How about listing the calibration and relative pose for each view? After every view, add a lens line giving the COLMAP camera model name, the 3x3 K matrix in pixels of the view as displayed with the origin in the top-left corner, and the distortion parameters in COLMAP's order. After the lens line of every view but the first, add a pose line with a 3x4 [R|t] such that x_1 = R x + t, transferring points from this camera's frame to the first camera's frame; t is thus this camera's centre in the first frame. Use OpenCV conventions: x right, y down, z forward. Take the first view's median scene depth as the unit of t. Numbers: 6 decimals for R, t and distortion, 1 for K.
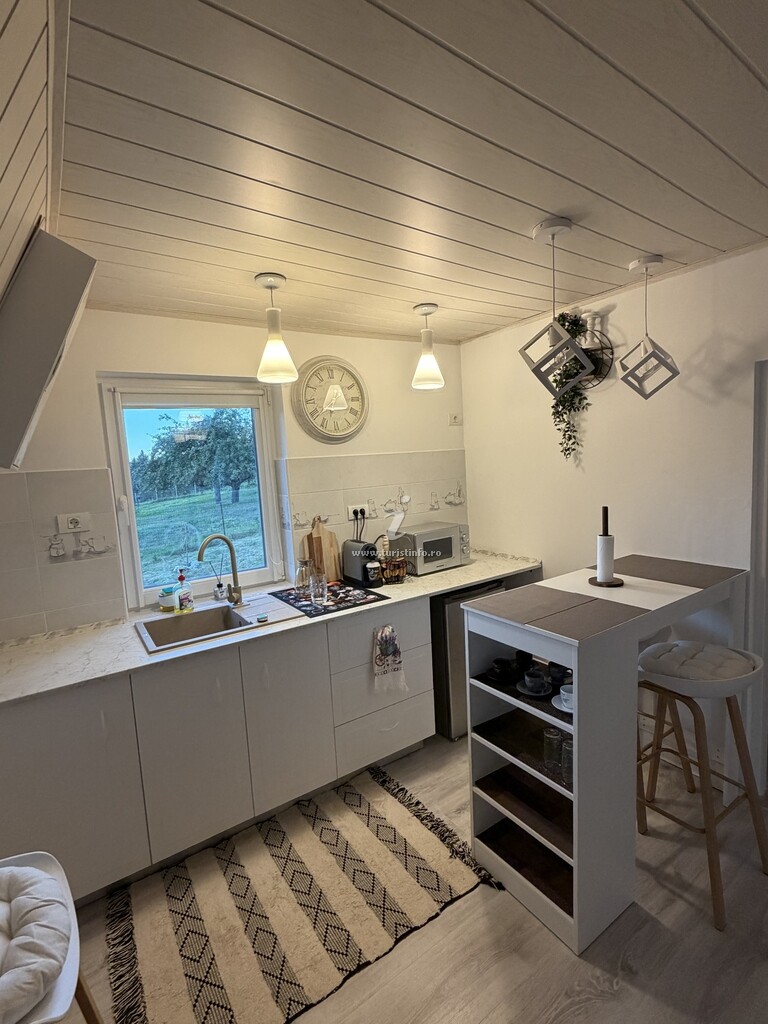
lens RADIAL K [[484.8, 0, 386.3], [0, 484.8, 512.0], [0, 0, 1]] dist [0.001193, 0.000091]
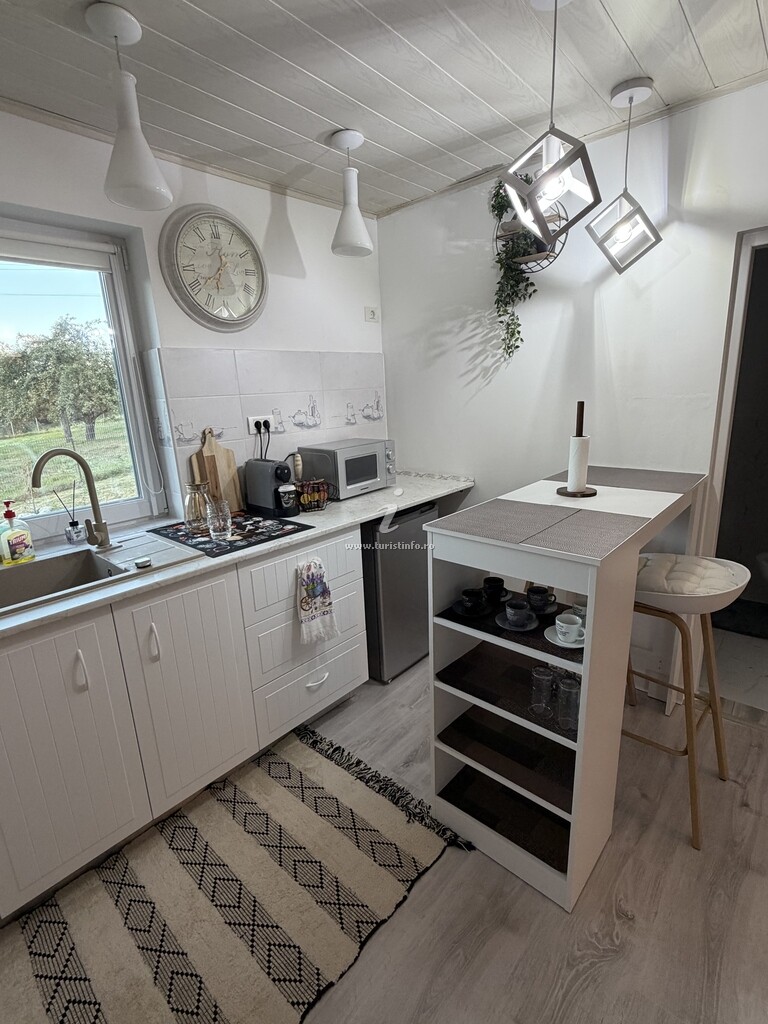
lens RADIAL K [[484.8, 0, 383.7], [0, 484.8, 510.1], [0, 0, 1]] dist [0.001193, 0.000091]
pose [[0.972058, -0.046800, 0.230029, -0.065272], [0.017734, 0.991765, 0.126836, 0.052628], [-0.234070, -0.119213, 0.964883, 0.214942]]
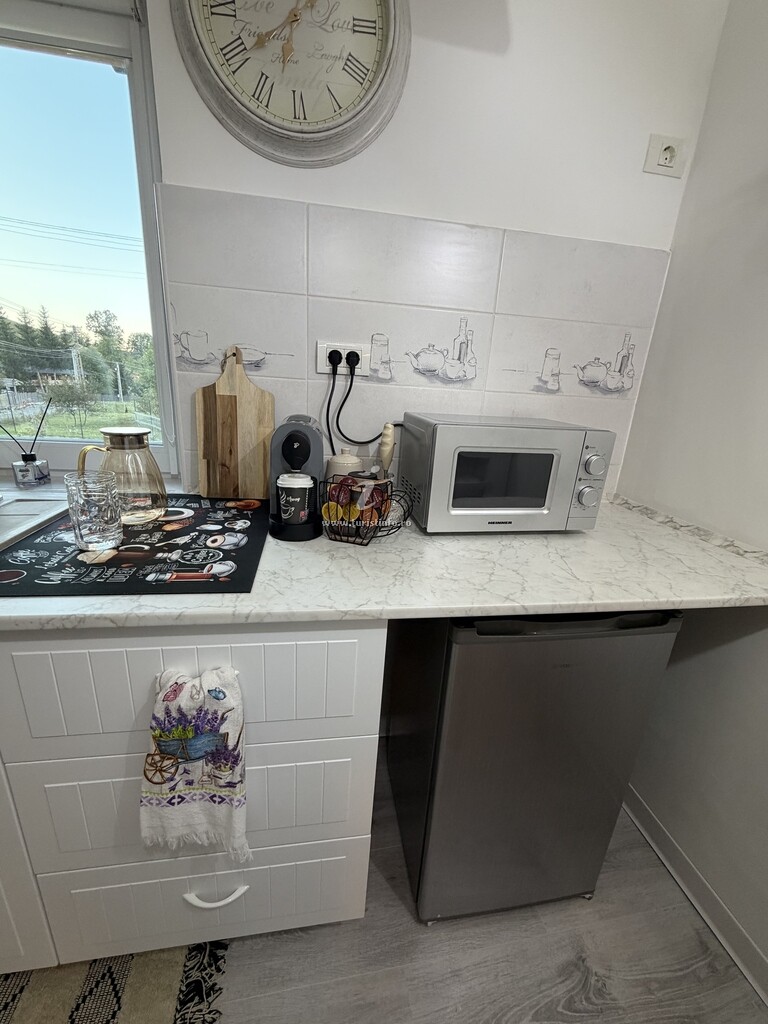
lens RADIAL K [[413.9, 0, 385.0], [0, 413.9, 512.9], [0, 0, 1]] dist [-0.001645, -0.000172]
pose [[0.900402, 0.235290, -0.365943, 0.183089], [-0.159385, 0.961056, 0.225762, 0.054888], [0.404812, -0.144951, 0.902838, 0.829605]]
